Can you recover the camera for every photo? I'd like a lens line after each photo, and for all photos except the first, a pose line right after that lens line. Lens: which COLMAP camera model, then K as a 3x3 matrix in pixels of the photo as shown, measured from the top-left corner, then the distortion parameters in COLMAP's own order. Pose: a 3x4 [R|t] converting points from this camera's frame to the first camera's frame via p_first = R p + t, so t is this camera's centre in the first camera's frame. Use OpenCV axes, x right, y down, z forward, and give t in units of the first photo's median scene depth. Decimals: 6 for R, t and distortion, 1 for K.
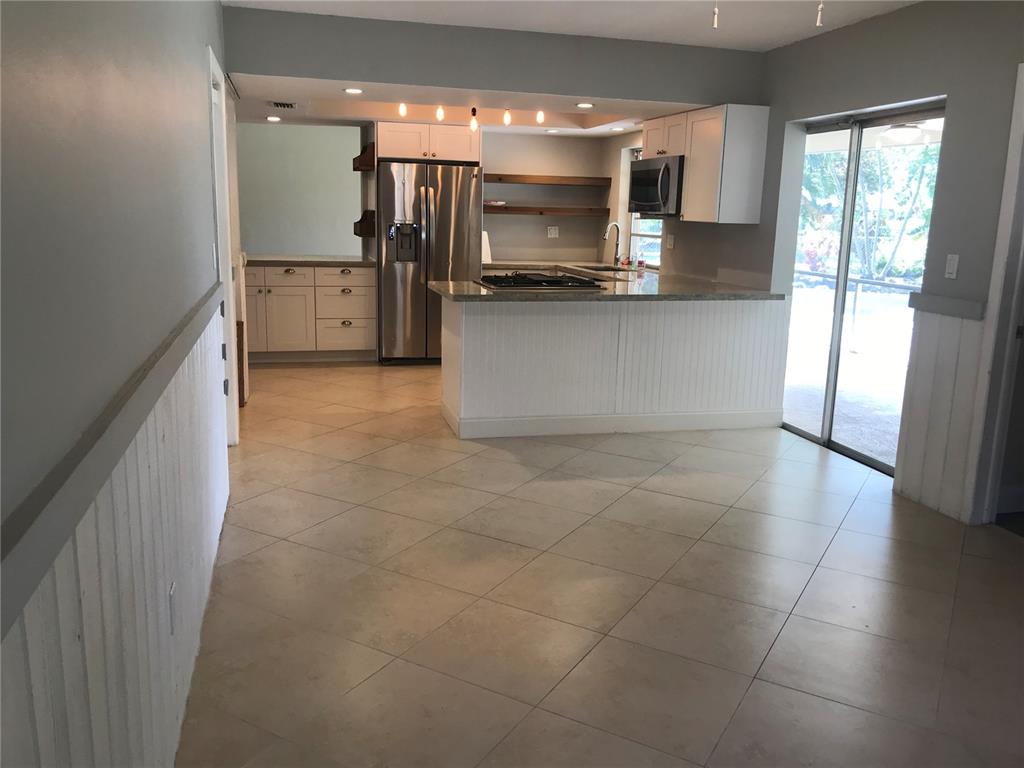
lens RADIAL K [[842.2, 0, 513.7], [0, 842.2, 385.4], [0, 0, 1]] dist [0.040899, -0.049328]
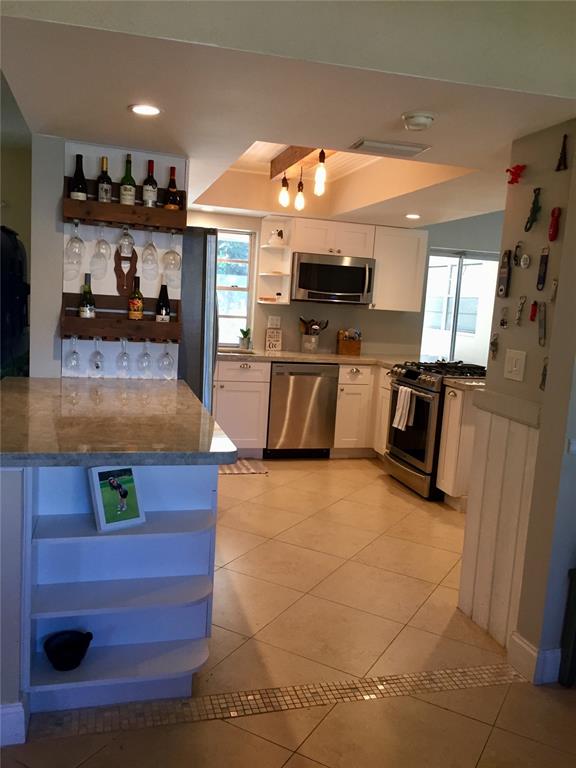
lens RADIAL K [[655.7, 0, 294.0], [0, 655.7, 383.5], [0, 0, 1]] dist [0.054216, -0.054534]
pose [[-0.016570, -0.154432, 0.987864, -0.654079], [0.142807, 0.977505, 0.155208, -0.208318], [-0.989612, 0.143646, 0.005856, 0.917828]]
